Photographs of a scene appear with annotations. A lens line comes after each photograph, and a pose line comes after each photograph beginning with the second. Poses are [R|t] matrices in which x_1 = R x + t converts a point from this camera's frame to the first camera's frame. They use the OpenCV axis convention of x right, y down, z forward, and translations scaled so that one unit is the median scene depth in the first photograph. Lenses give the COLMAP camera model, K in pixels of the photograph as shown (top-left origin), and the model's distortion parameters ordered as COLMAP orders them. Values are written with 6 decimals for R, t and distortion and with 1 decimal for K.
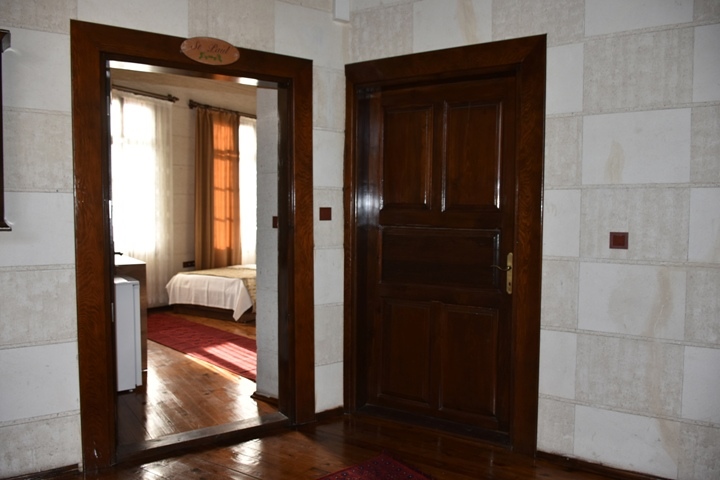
lens RADIAL K [[533.9, 0, 357.1], [0, 533.9, 239.6], [0, 0, 1]] dist [-0.038058, 0.006854]
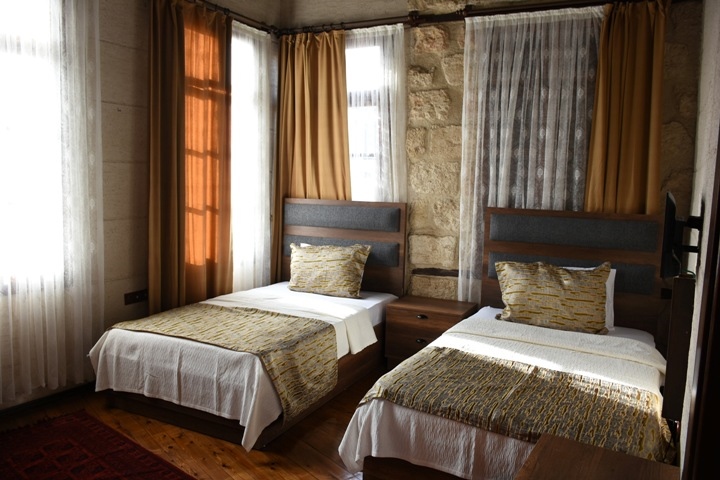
lens RADIAL K [[533.9, 0, 364.3], [0, 533.9, 239.8], [0, 0, 1]] dist [-0.038058, 0.006854]
pose [[0.994073, 0.015379, 0.107621, -0.149341], [-0.022605, 0.997548, 0.066241, -0.048751], [-0.106338, -0.068281, 0.991983, 0.460374]]
